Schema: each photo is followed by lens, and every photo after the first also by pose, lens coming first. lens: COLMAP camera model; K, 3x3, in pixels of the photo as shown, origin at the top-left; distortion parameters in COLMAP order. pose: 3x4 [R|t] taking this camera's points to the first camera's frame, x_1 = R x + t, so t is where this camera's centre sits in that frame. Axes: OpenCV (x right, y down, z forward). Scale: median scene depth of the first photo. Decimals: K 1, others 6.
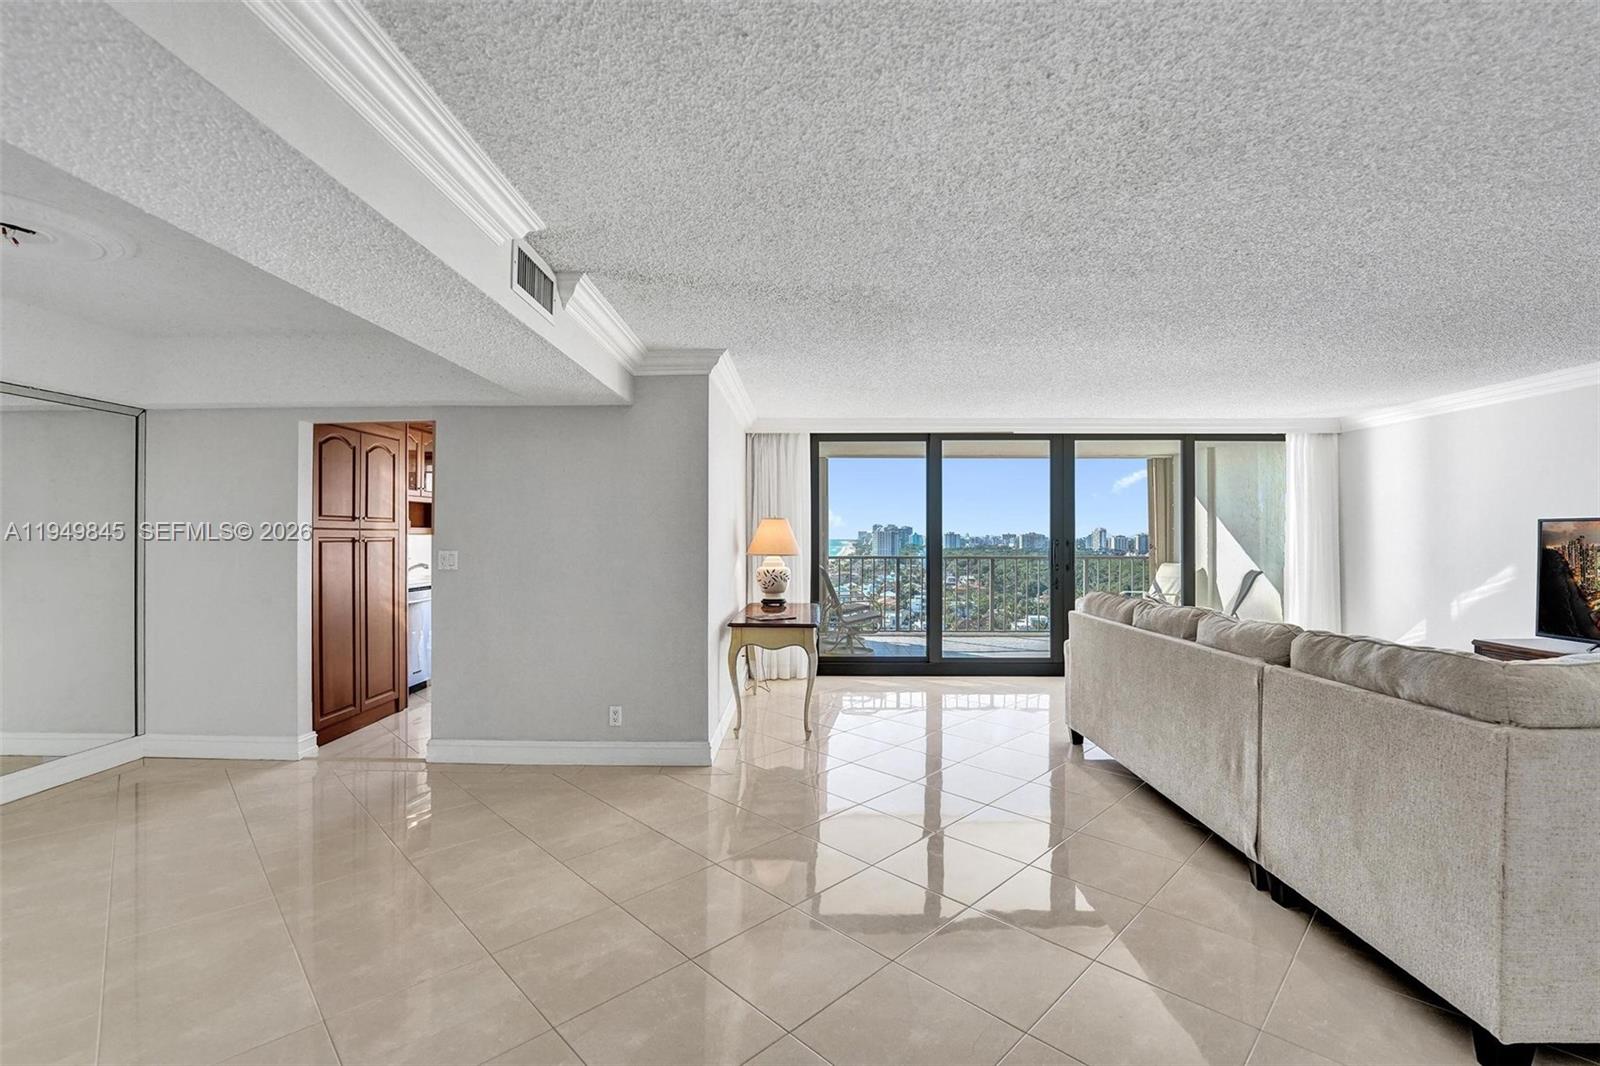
lens RADIAL K [[686.8, 0, 793.8], [0, 686.8, 527.3], [0, 0, 1]] dist [-0.033228, 0.005185]
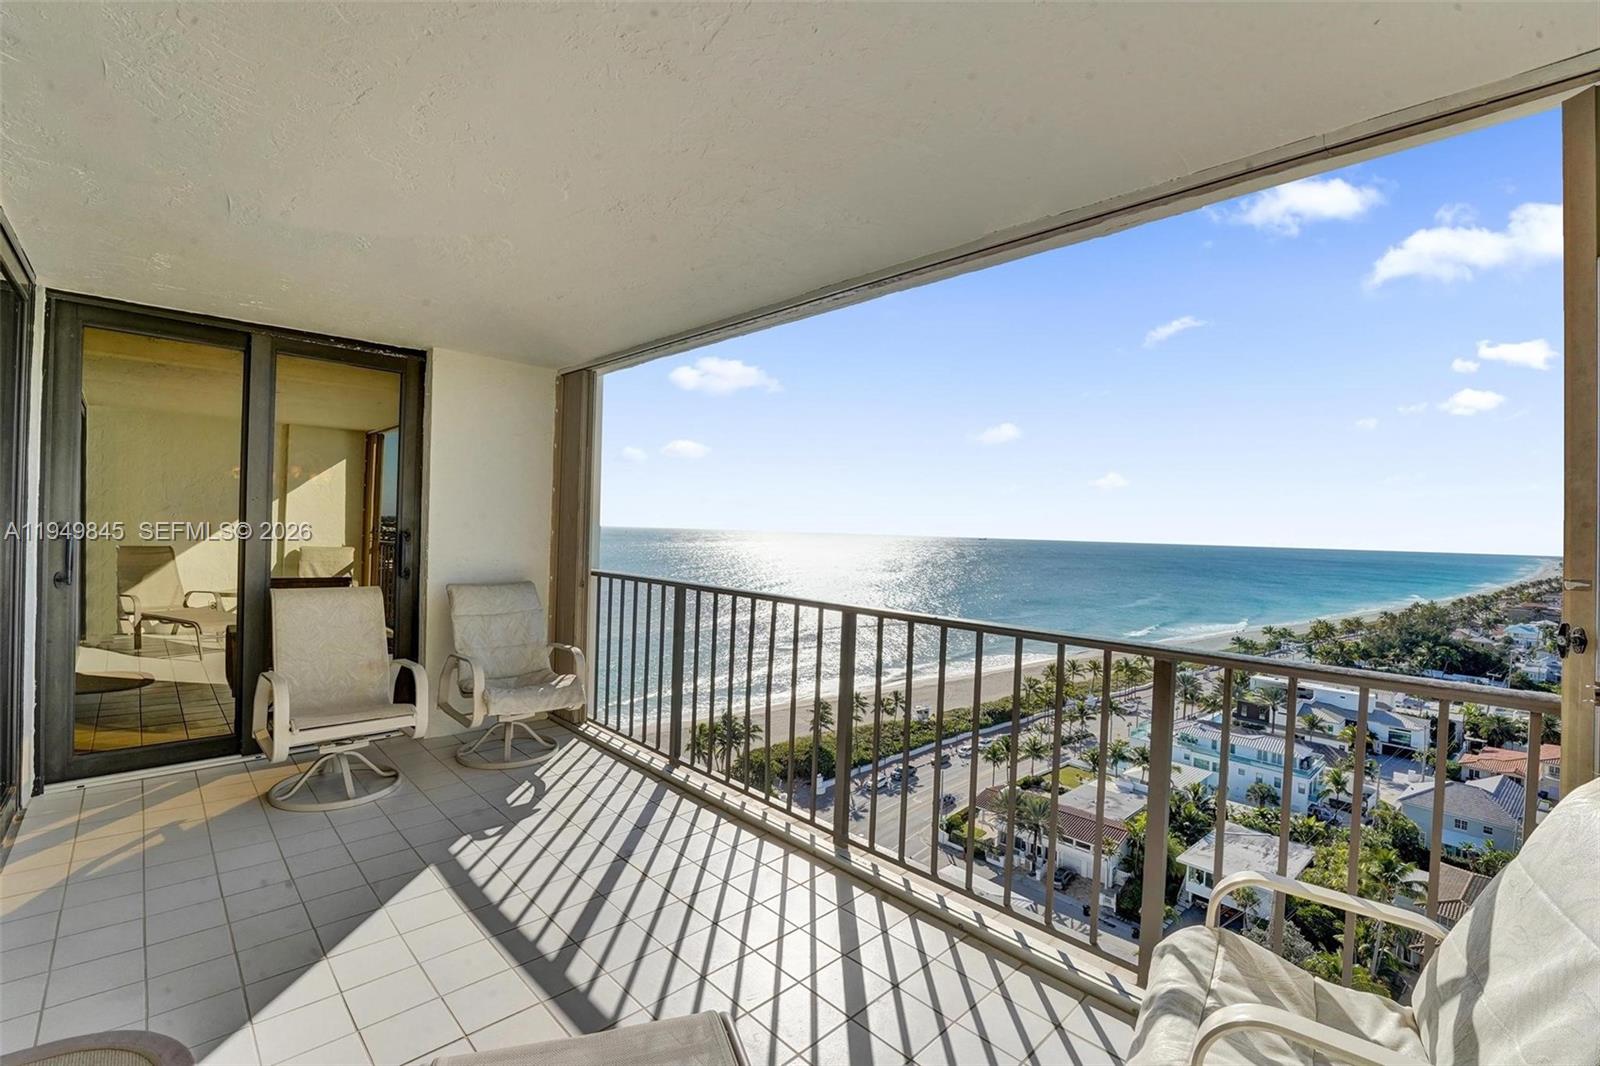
lens RADIAL K [[686.8, 0, 804.3], [0, 686.8, 538.8], [0, 0, 1]] dist [-0.033228, 0.005185]
pose [[0.717677, 0.032489, -0.695618, 0.711015], [-0.022215, 0.999471, 0.023761, 0.010245], [0.696022, -0.001600, 0.718019, 1.121051]]
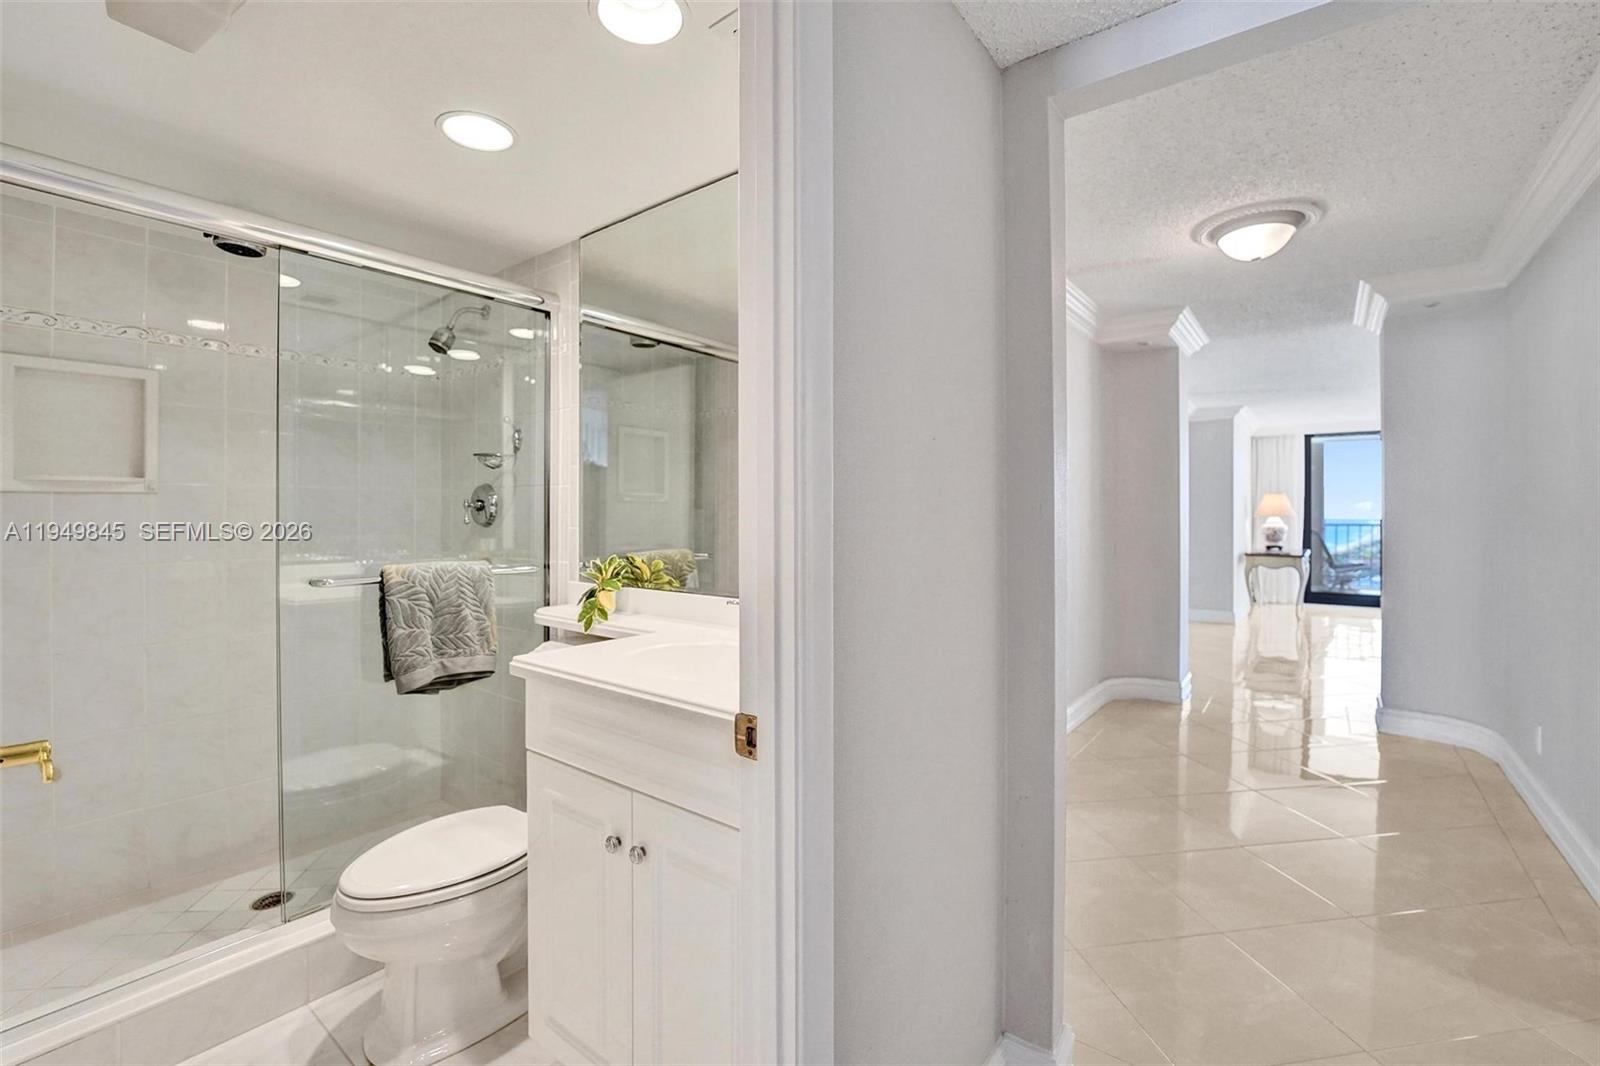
lens RADIAL K [[686.8, 0, 798.0], [0, 686.8, 518.0], [0, 0, 1]] dist [-0.033228, 0.005185]
pose [[0.804819, -0.001086, -0.593520, 0.011371], [0.011758, 0.999831, 0.014114, 0.006848], [0.593404, -0.018338, 0.804696, -0.815181]]
